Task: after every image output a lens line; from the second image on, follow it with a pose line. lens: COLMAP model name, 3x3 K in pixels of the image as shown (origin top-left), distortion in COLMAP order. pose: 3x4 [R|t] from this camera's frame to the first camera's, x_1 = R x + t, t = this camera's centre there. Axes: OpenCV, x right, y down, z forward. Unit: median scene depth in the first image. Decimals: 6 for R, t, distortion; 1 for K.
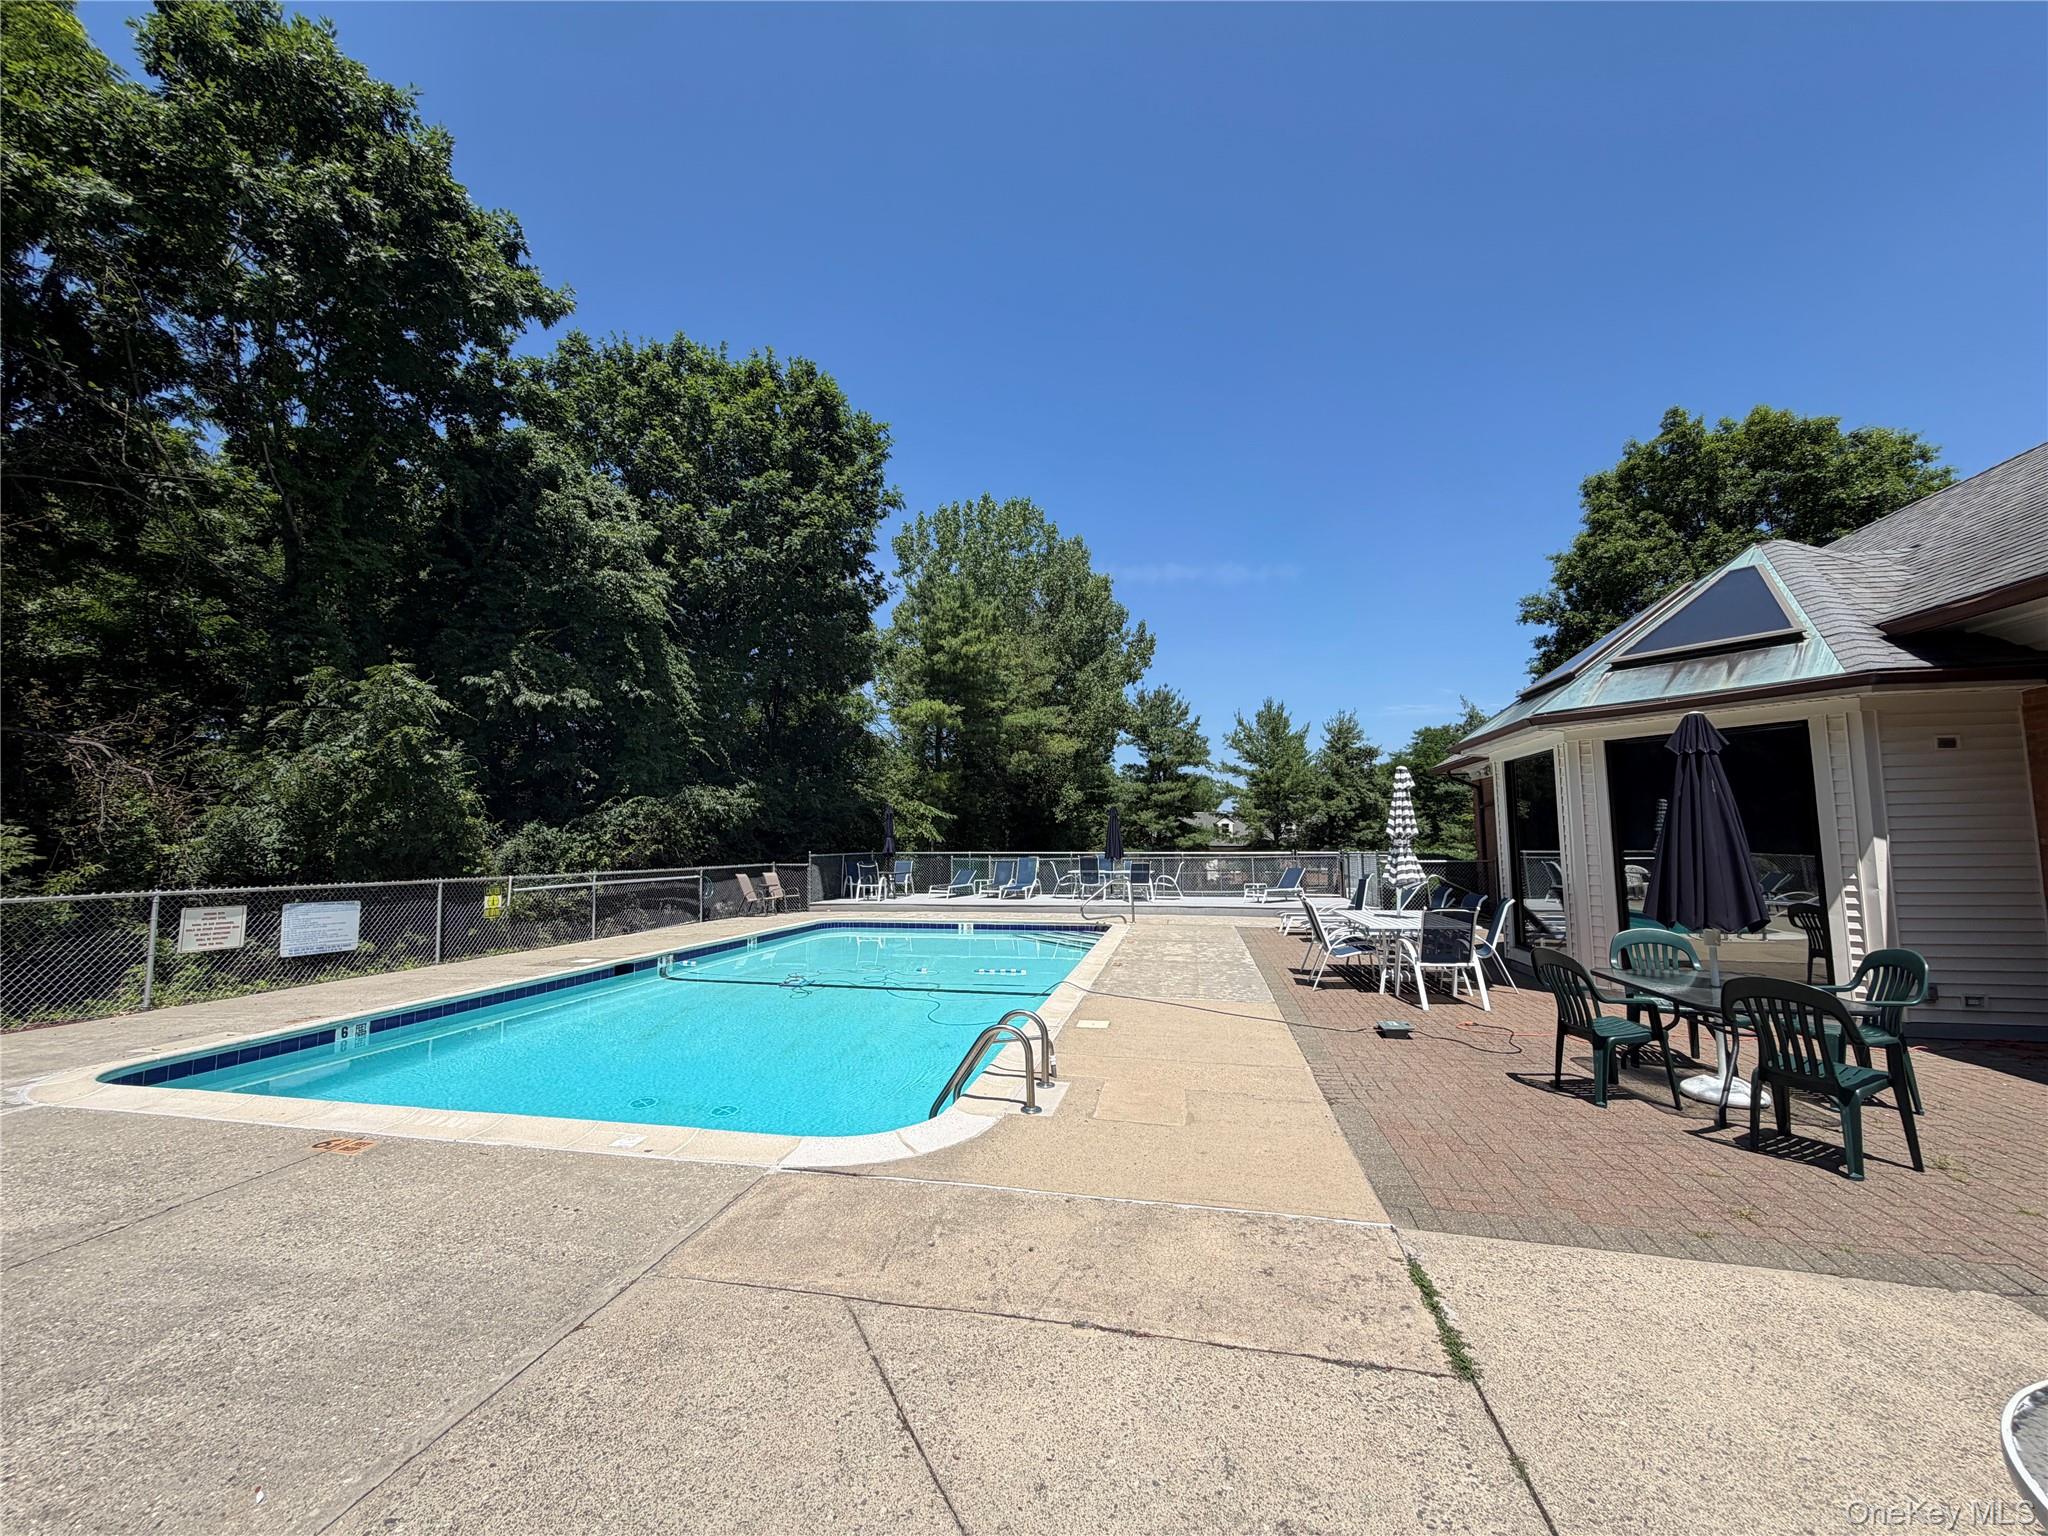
lens RADIAL K [[820.7, 0, 1021.4], [0, 820.7, 766.0], [0, 0, 1]] dist [0.001861, 0.000028]
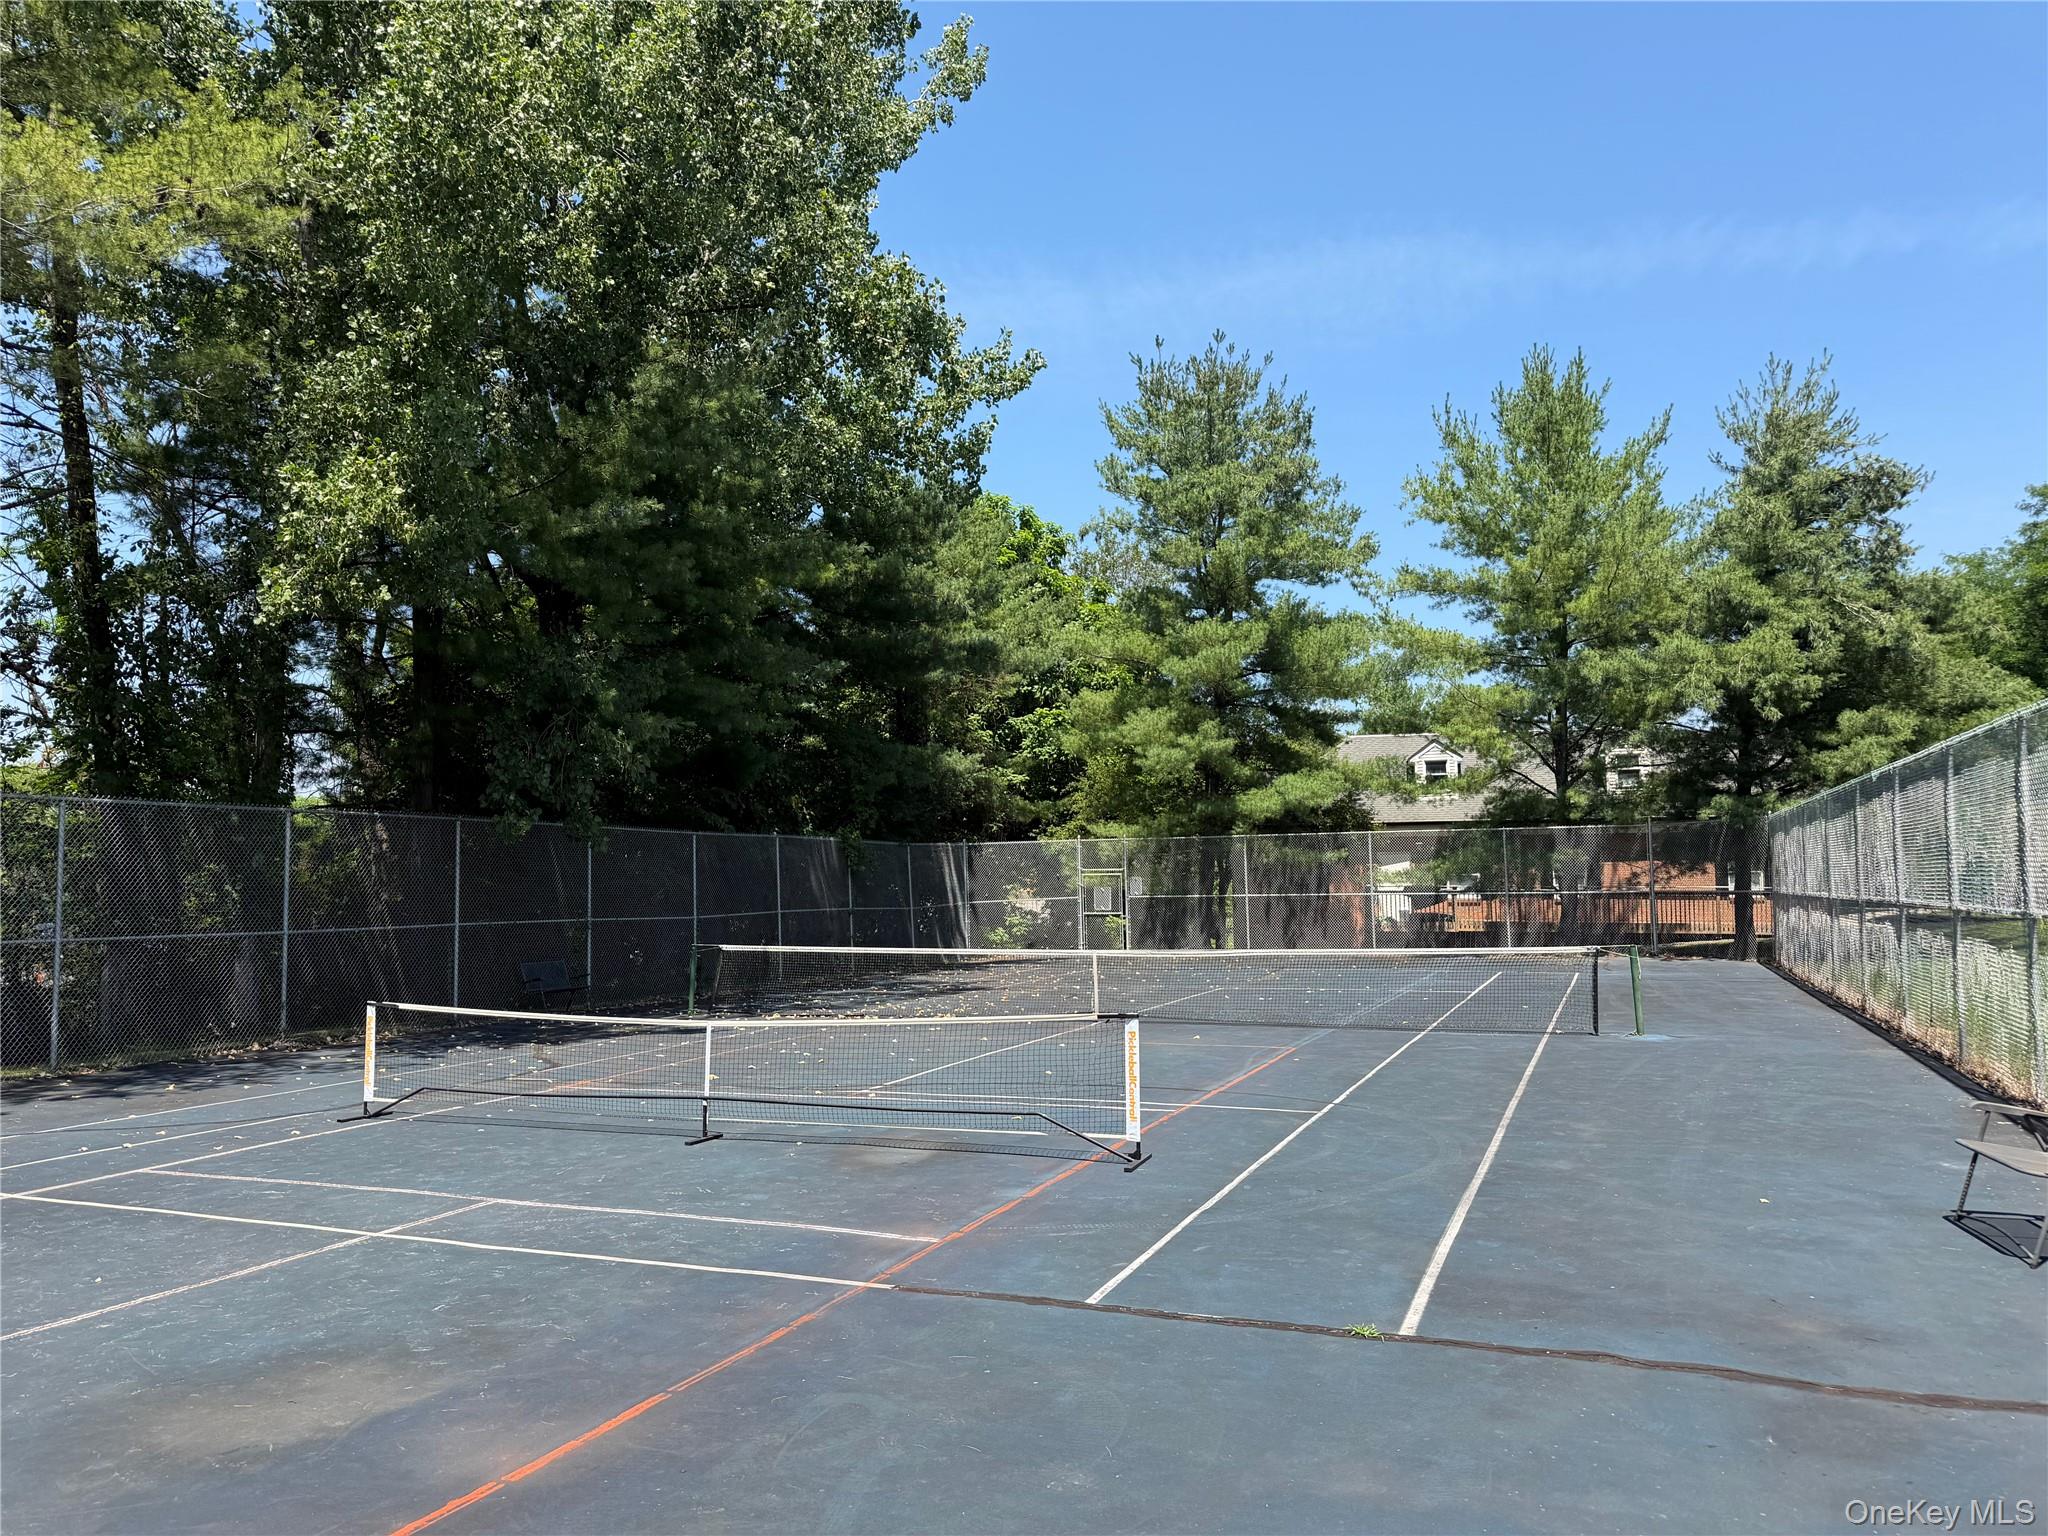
lens RADIAL K [[1440.1, 0, 1024.5], [0, 1440.1, 776.0], [0, 0, 1]] dist [-0.009421, -0.004064]
pose [[0.985789, -0.022640, -0.166453, 0.202717], [0.024128, 0.999685, 0.006921, 0.075678], [0.166244, -0.010839, 0.986025, 0.435783]]
